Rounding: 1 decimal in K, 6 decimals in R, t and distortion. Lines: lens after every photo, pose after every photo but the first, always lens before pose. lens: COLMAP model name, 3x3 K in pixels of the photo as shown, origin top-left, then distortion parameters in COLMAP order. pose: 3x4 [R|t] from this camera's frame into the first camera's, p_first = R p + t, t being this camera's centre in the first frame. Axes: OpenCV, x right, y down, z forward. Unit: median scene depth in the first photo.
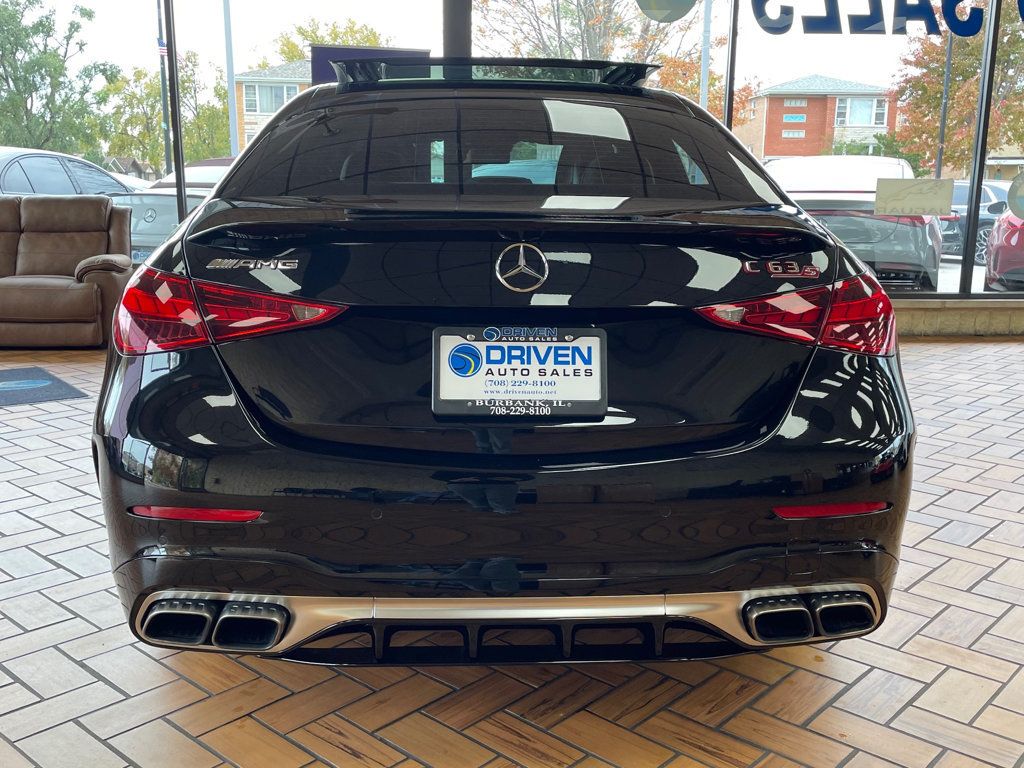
lens RADIAL K [[1021.5, 0, 512.0], [0, 1021.5, 384.0], [0, 0, 1]] dist [0.041619, -0.025521]
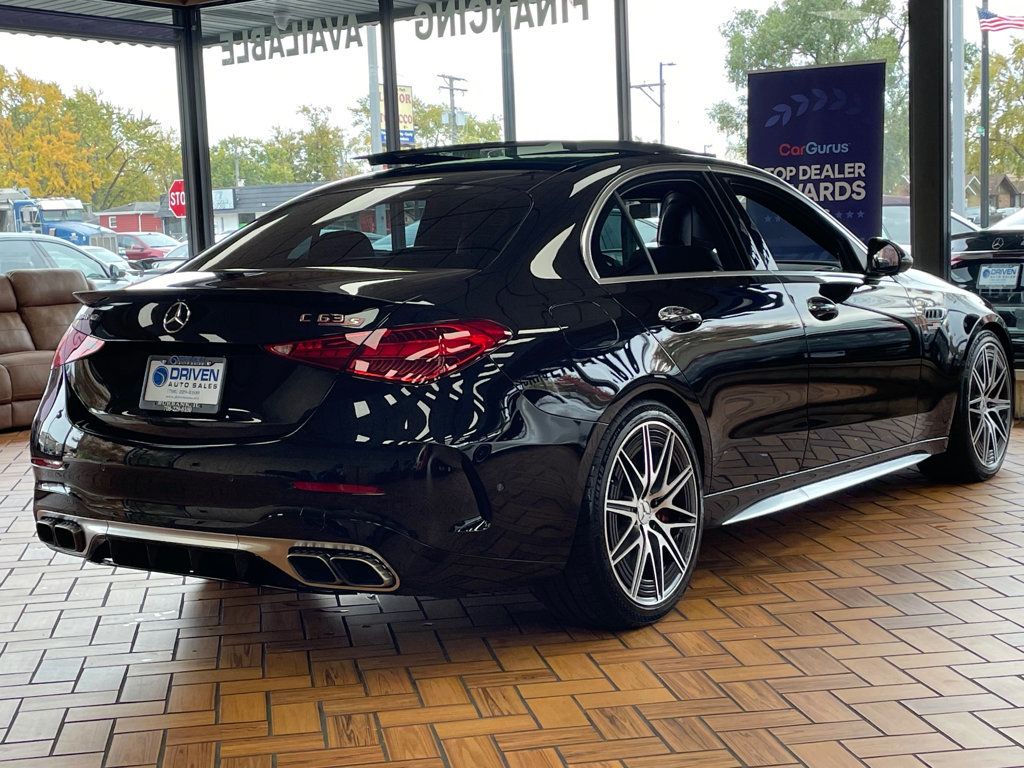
lens RADIAL K [[1579.5, 0, 512.0], [0, 1579.5, 384.0], [0, 0, 1]] dist [0.015573, 0.020579]
pose [[0.790315, 0.023994, -0.612231, 1.822579], [-0.074003, 0.995656, -0.056509, 0.083754], [0.608215, 0.089967, 0.788657, -0.577188]]
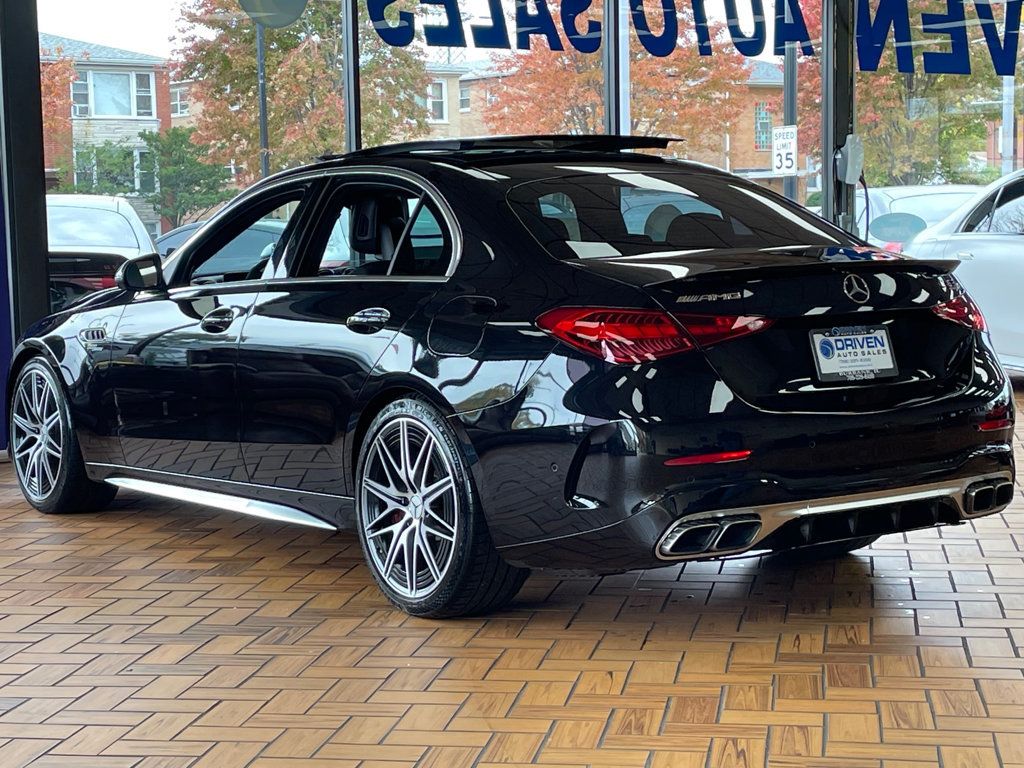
lens RADIAL K [[1927.4, 0, 512.0], [0, 1927.4, 384.0], [0, 0, 1]] dist [0.251349, -0.051342]
pose [[0.845974, -0.078310, 0.527443, -2.009646], [0.133883, 0.988665, -0.067949, 0.166521], [-0.516143, 0.128098, 0.846869, -1.274554]]
